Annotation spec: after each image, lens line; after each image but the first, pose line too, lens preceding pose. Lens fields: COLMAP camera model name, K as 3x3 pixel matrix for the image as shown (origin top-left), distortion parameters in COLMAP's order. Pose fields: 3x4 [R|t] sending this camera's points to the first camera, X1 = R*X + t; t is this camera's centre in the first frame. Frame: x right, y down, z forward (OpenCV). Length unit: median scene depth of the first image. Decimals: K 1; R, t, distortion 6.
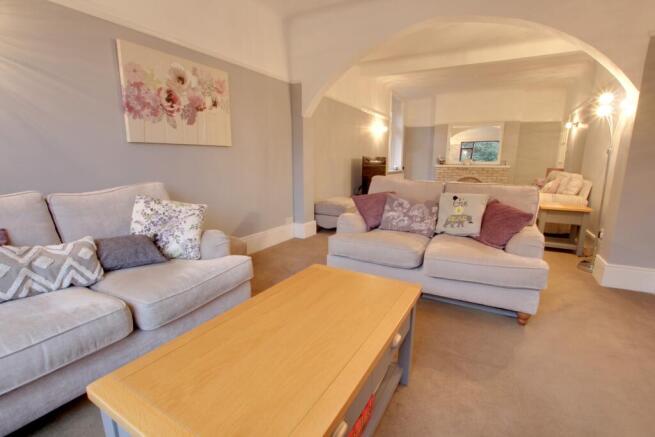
lens RADIAL K [[307.6, 0, 330.4], [0, 307.6, 218.1], [0, 0, 1]] dist [-0.013462, 0.000611]
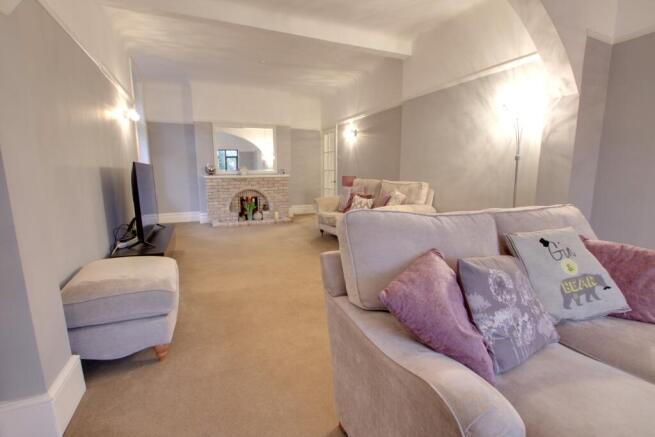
lens RADIAL K [[307.6, 0, 331.0], [0, 307.6, 222.4], [0, 0, 1]] dist [-0.013462, 0.000611]
pose [[0.611482, -0.144761, 0.777903, -0.195921], [0.155538, 0.985932, 0.061211, -0.178590], [-0.775820, 0.083565, 0.625396, 0.911804]]
